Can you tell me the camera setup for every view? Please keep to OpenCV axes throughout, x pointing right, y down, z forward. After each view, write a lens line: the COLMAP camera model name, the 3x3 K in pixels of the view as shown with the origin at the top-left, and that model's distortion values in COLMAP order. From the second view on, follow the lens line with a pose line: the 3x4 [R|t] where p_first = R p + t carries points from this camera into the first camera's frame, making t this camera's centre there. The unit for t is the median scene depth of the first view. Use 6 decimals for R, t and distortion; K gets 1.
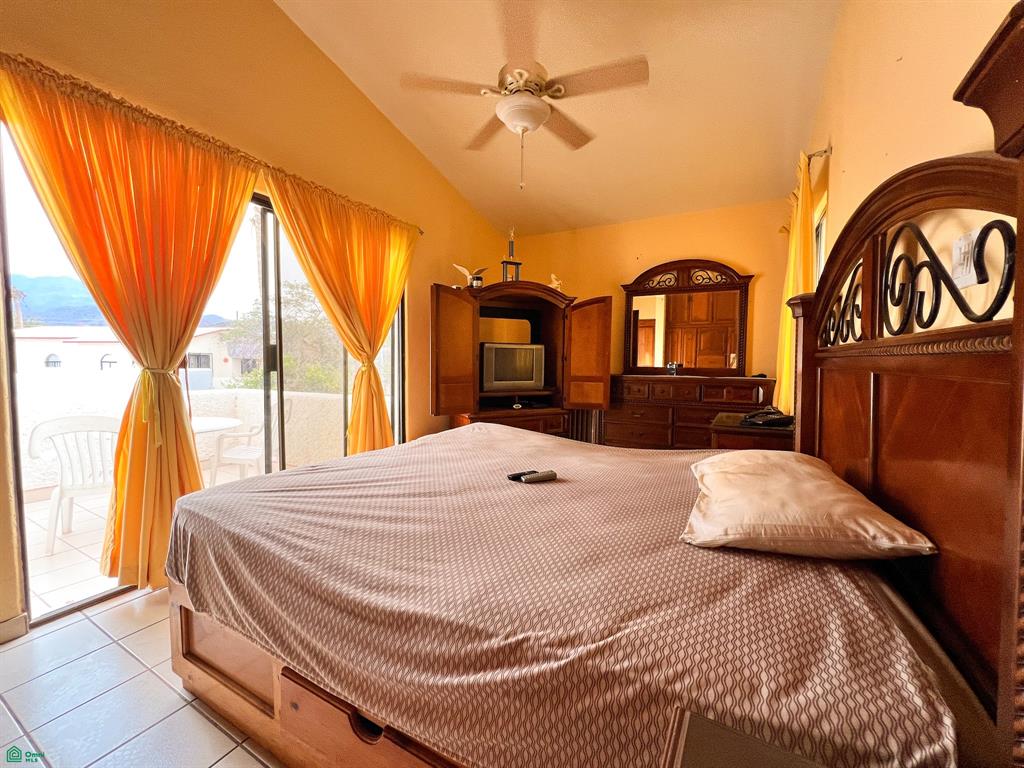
lens RADIAL K [[416.4, 0, 514.5], [0, 416.4, 380.5], [0, 0, 1]] dist [-0.000671, -0.000019]
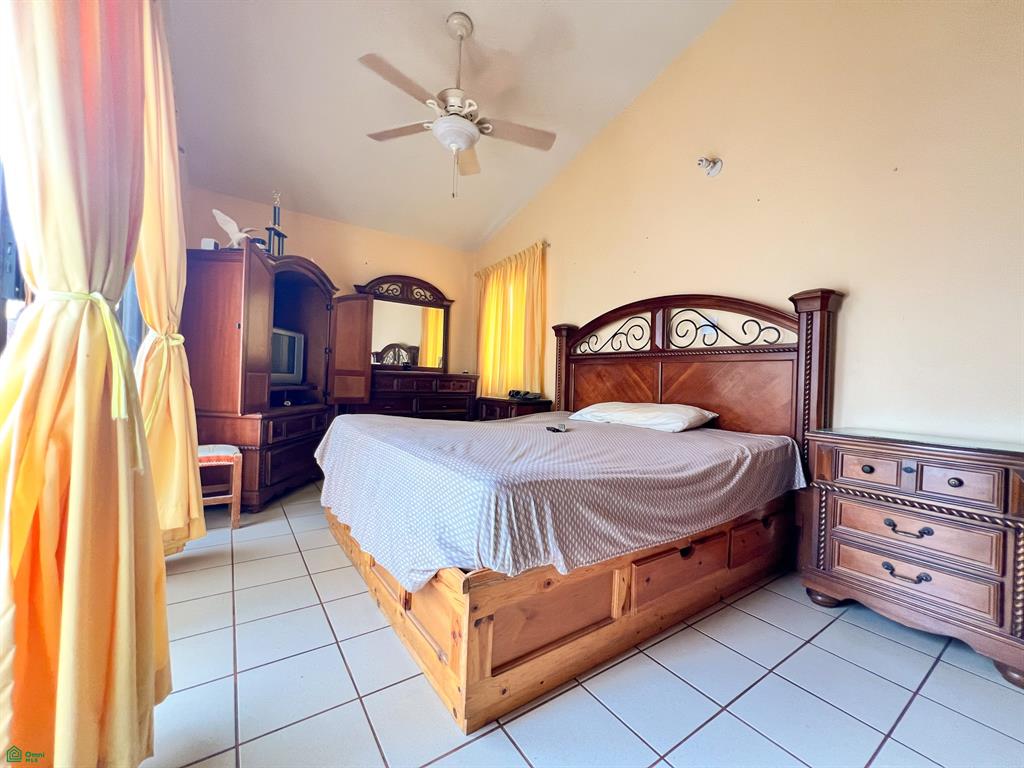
lens RADIAL K [[410.5, 0, 512.6], [0, 410.5, 382.1], [0, 0, 1]] dist [-0.003047, -0.000117]
pose [[0.460186, 0.004730, 0.887810, -0.521040], [0.018563, 0.999716, -0.014949, 0.039570], [-0.887628, 0.023360, 0.459968, 0.205950]]
